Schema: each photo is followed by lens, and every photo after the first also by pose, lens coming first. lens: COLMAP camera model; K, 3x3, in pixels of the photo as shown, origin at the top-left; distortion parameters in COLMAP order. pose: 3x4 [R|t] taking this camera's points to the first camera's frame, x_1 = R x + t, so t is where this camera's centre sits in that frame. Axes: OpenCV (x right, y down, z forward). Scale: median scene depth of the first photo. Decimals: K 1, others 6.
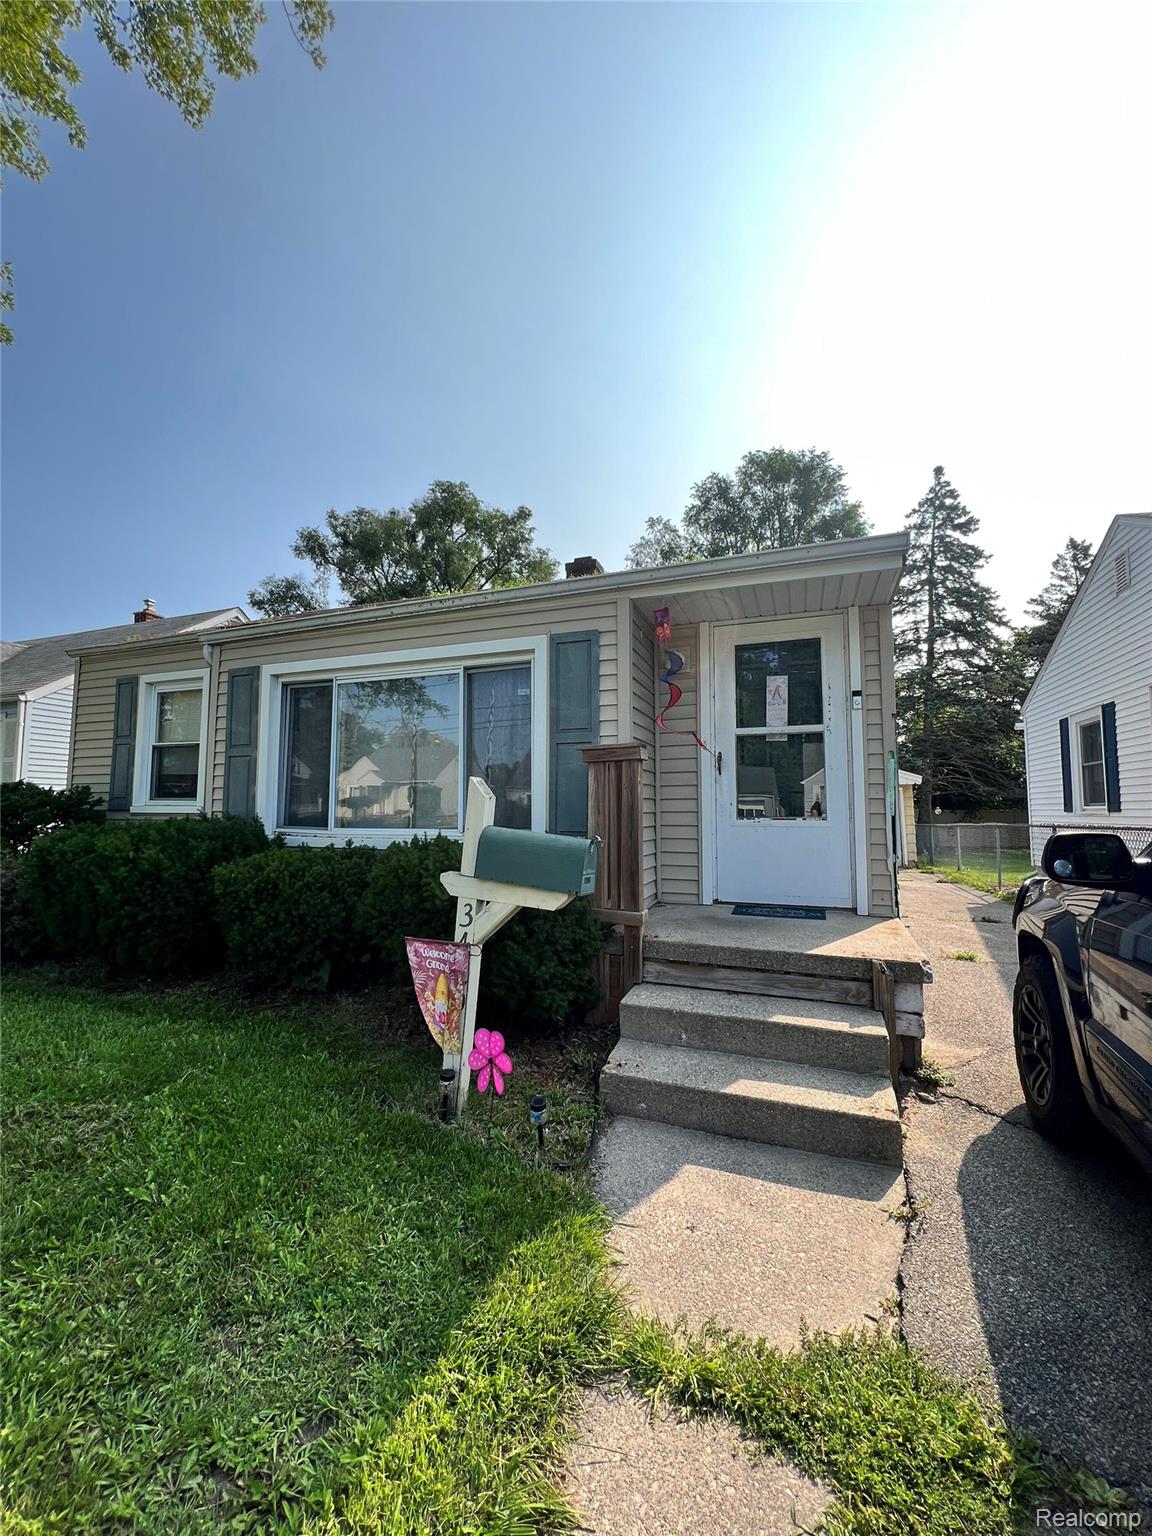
lens RADIAL K [[616.7, 0, 576.0], [0, 616.7, 768.0], [0, 0, 1]] dist [-0.002815, -0.000109]
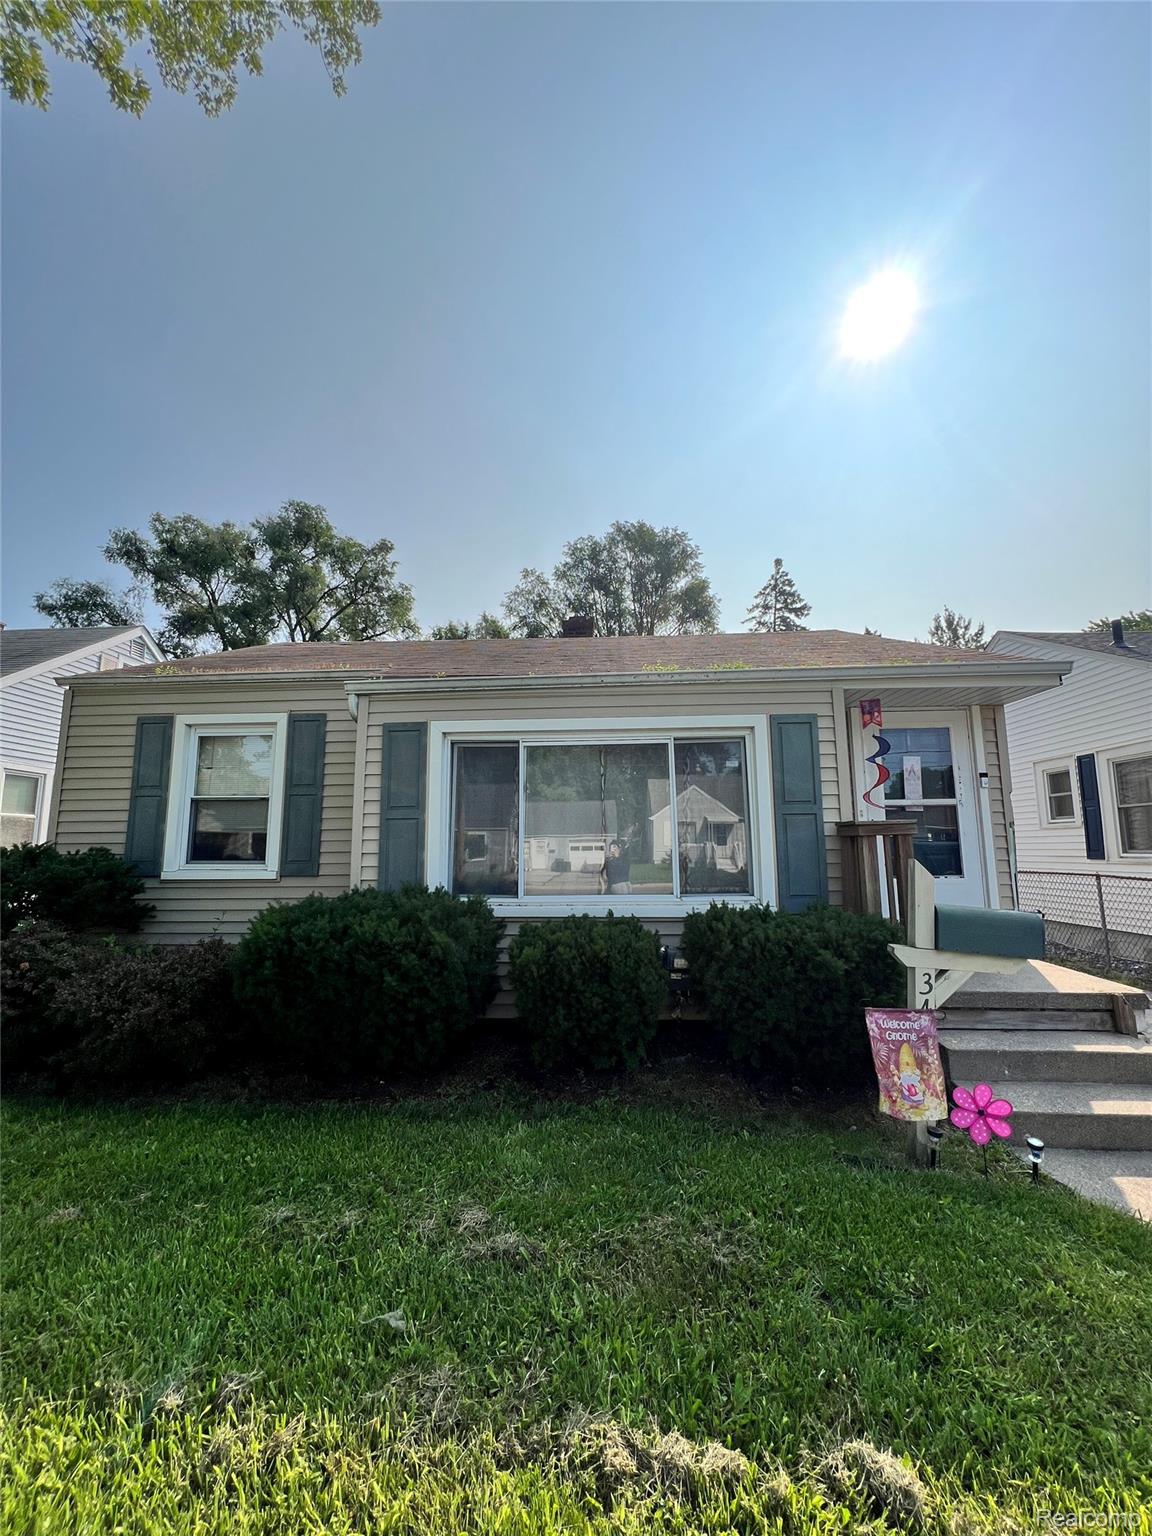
lens RADIAL K [[614.6, 0, 576.0], [0, 614.6, 768.0], [0, 0, 1]] dist [-0.002434, -0.000130]
pose [[0.954920, 0.028115, 0.295529, -0.422191], [-0.009792, 0.997946, -0.063302, -0.029087], [-0.296702, 0.057554, 0.953234, 0.035589]]
